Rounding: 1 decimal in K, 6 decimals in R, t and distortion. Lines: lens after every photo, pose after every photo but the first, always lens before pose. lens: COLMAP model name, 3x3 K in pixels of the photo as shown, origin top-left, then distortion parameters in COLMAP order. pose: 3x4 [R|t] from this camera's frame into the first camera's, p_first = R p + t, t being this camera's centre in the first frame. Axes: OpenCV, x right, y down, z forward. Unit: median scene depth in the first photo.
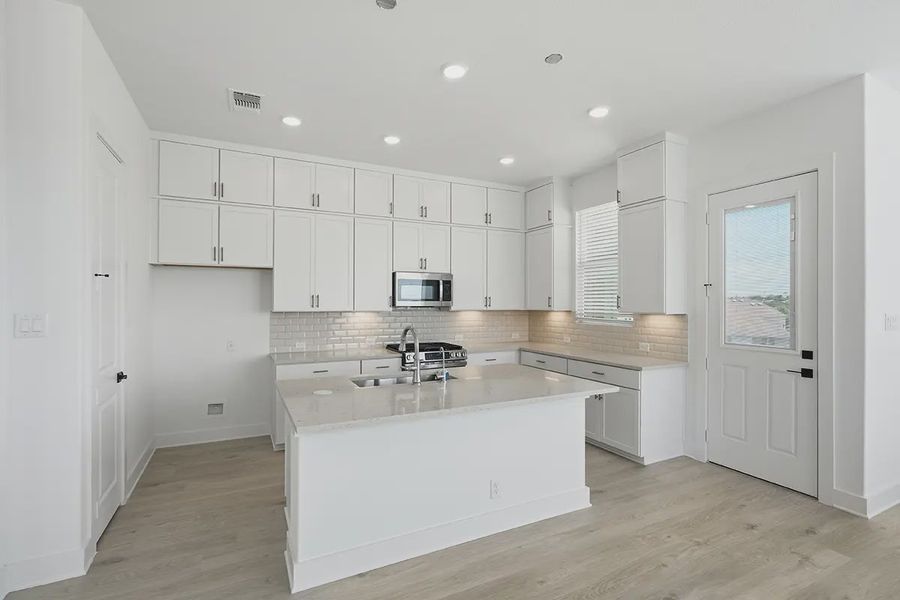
lens RADIAL K [[415.0, 0, 446.8], [0, 415.0, 301.4], [0, 0, 1]] dist [-0.005928, 0.000432]
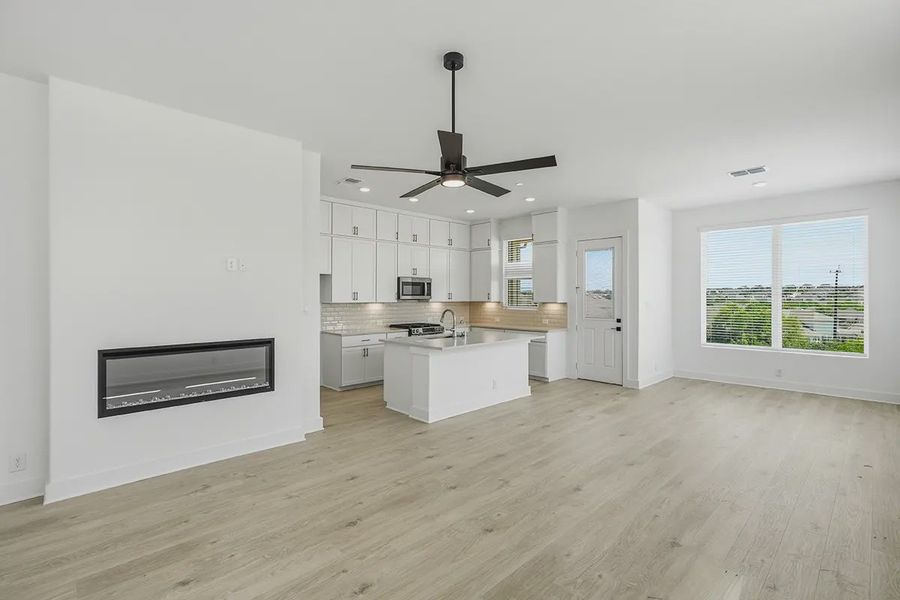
lens RADIAL K [[415.2, 0, 450.0], [0, 415.2, 300.0], [0, 0, 1]] dist [-0.002148, -0.000031]
pose [[0.954607, -0.004099, 0.297841, -0.458692], [0.000260, 0.999916, 0.012928, -0.006189], [-0.297869, -0.012263, 0.954528, -0.601038]]
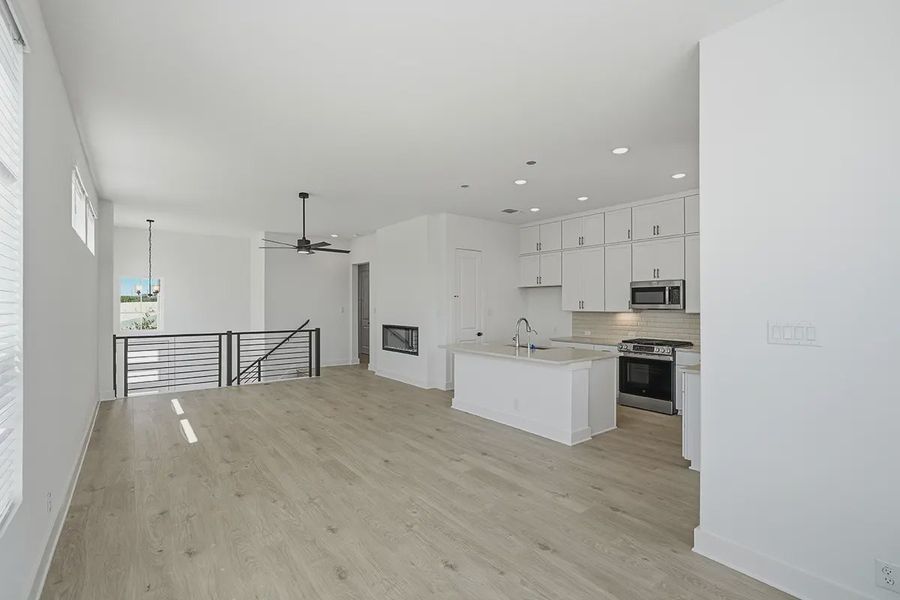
lens RADIAL K [[412.8, 0, 449.3], [0, 412.8, 304.3], [0, 0, 1]] dist [-0.005259, 0.000370]
pose [[0.194635, -0.004151, -0.980867, 1.168184], [0.001353, 0.999991, -0.003964, 0.003207], [0.980875, -0.000555, 0.194639, 0.209714]]
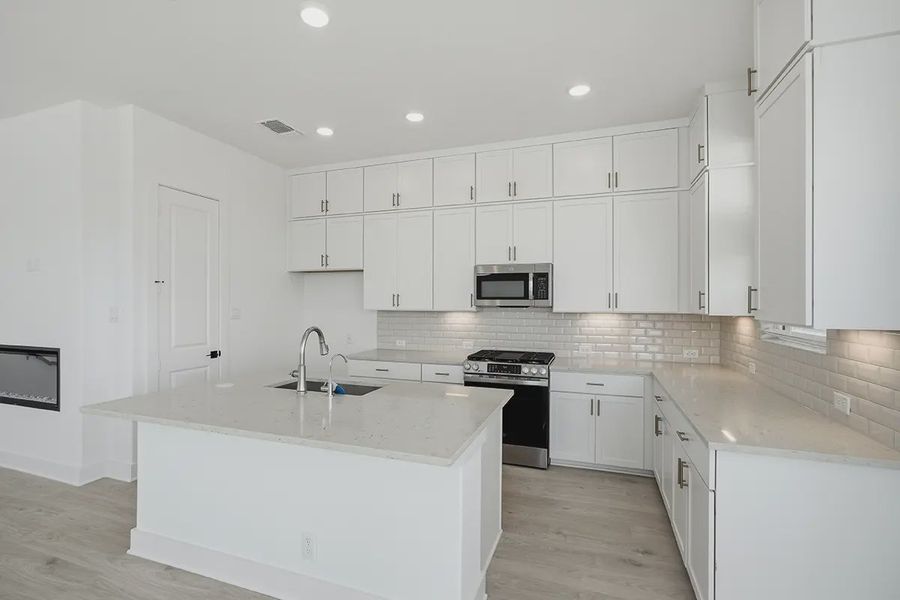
lens RADIAL K [[415.0, 0, 446.8], [0, 415.0, 301.4], [0, 0, 1]] dist [-0.005928, 0.000432]
pose [[0.690897, -0.001181, -0.722953, 0.515254], [0.000009, 0.999999, -0.001625, 0.004596], [0.722954, 0.001117, 0.690896, 0.408761]]
